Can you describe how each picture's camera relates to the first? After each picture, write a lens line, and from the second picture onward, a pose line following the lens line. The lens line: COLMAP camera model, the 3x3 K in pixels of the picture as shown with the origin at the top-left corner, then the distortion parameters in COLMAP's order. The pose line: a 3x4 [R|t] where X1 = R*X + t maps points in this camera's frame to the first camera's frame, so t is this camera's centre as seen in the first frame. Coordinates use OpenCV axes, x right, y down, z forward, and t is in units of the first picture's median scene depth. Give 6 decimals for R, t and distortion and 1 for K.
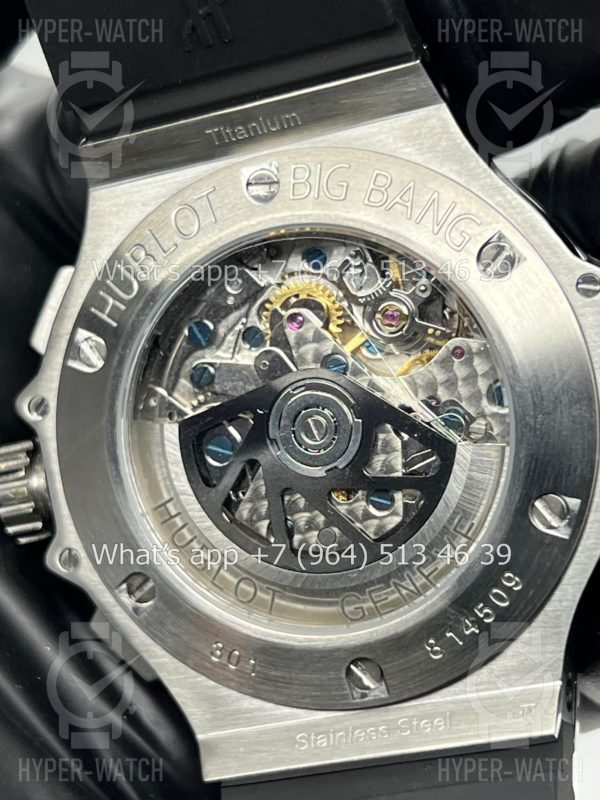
lens RADIAL K [[1889.4, 0, 297.8], [0, 1889.4, 406.4], [0, 0, 1]] dist [0.225994, 0.000000]
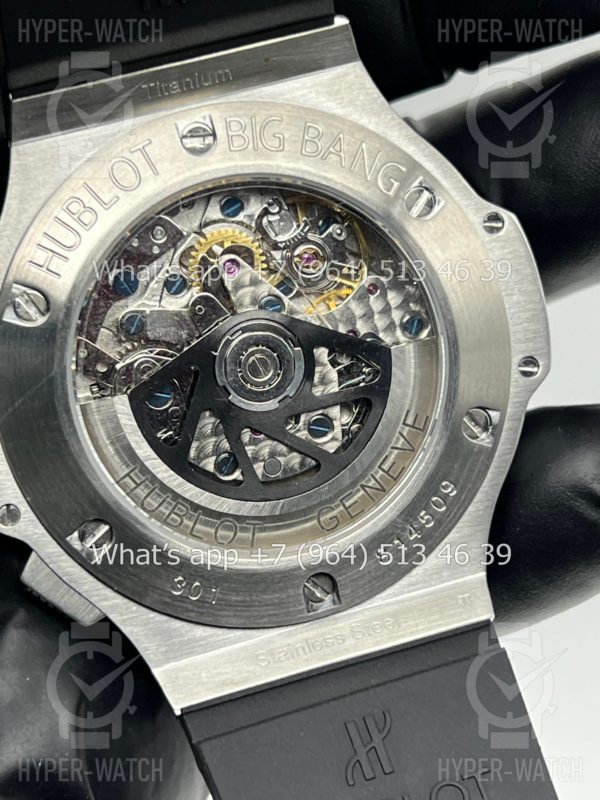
lens RADIAL K [[1889.4, 0, 300.1], [0, 1889.4, 398.2], [0, 0, 1]] dist [0.225994, 0.000000]
pose [[0.887737, -0.073582, 0.454432, -0.457408], [0.064603, 0.997287, 0.035280, -0.006498], [-0.455795, -0.001961, 0.890082, 0.039209]]
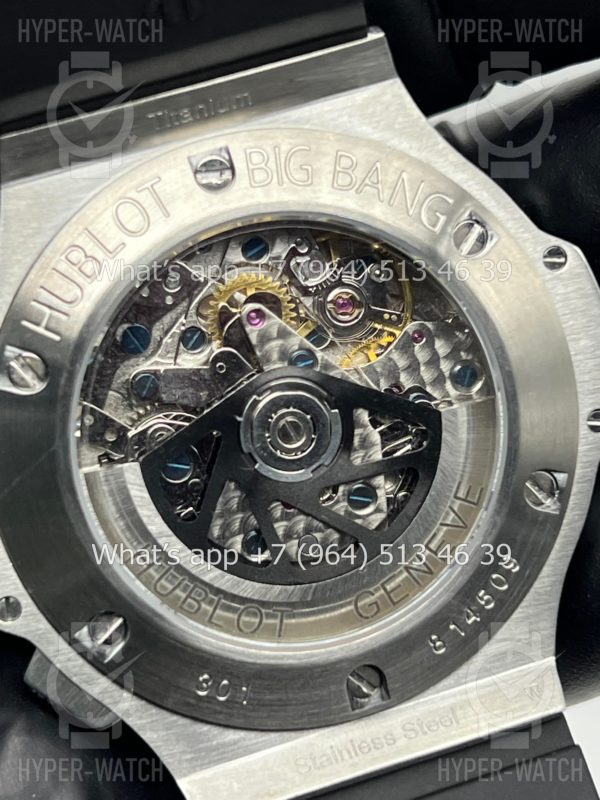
lens RADIAL K [[1889.4, 0, 300.1], [0, 1889.4, 392.4], [0, 0, 1]] dist [0.225994, 0.000000]
pose [[0.894436, -0.101919, 0.435426, -0.391419], [0.088626, 0.994769, 0.050791, -0.054145], [-0.438325, -0.006839, 0.898790, 0.159493]]
